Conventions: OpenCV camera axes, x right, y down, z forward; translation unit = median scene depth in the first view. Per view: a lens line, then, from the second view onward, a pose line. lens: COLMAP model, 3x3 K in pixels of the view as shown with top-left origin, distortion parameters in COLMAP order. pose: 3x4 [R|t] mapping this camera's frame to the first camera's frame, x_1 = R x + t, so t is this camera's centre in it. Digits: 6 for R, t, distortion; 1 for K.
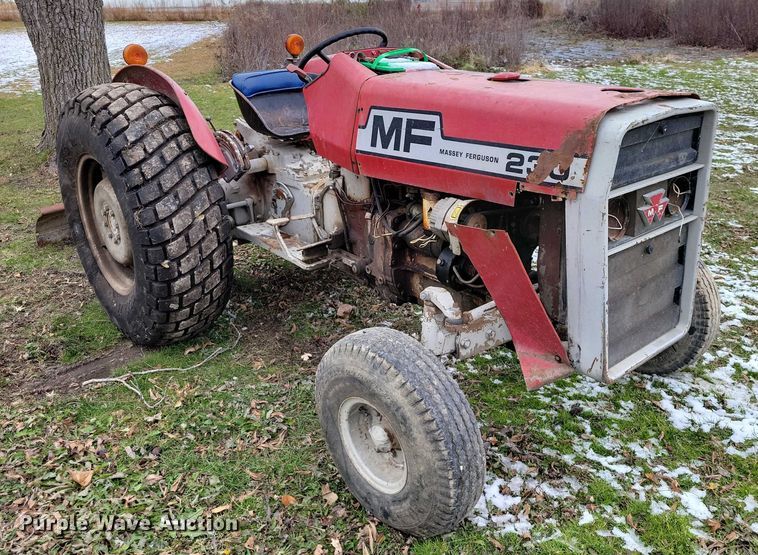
lens RADIAL K [[615.7, 0, 379.0], [0, 615.7, 277.5], [0, 0, 1]] dist [0.006891, 0.006676]
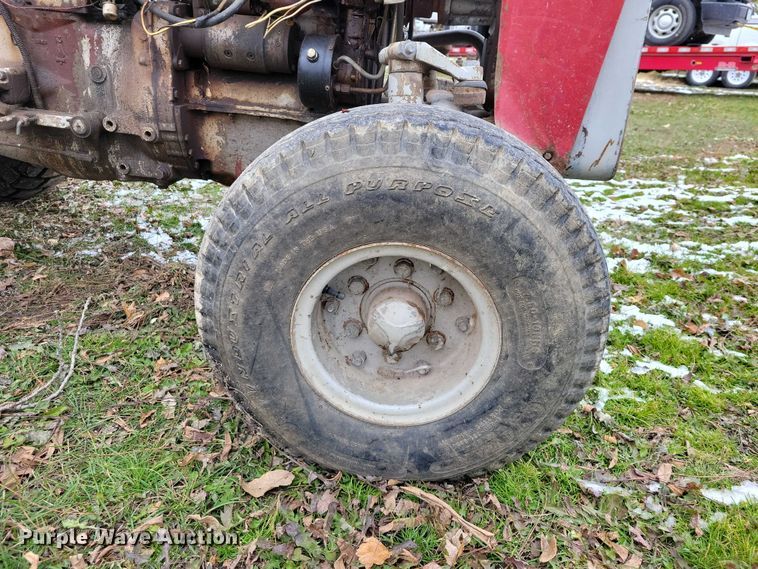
lens RADIAL K [[566.5, 0, 379.0], [0, 566.5, 284.5], [0, 0, 1]] dist [0.045386, -0.030408]
pose [[0.749211, -0.196692, 0.632452, -0.294566], [0.158818, 0.980380, 0.116760, 0.166918], [-0.643009, 0.012967, 0.765749, 0.634413]]
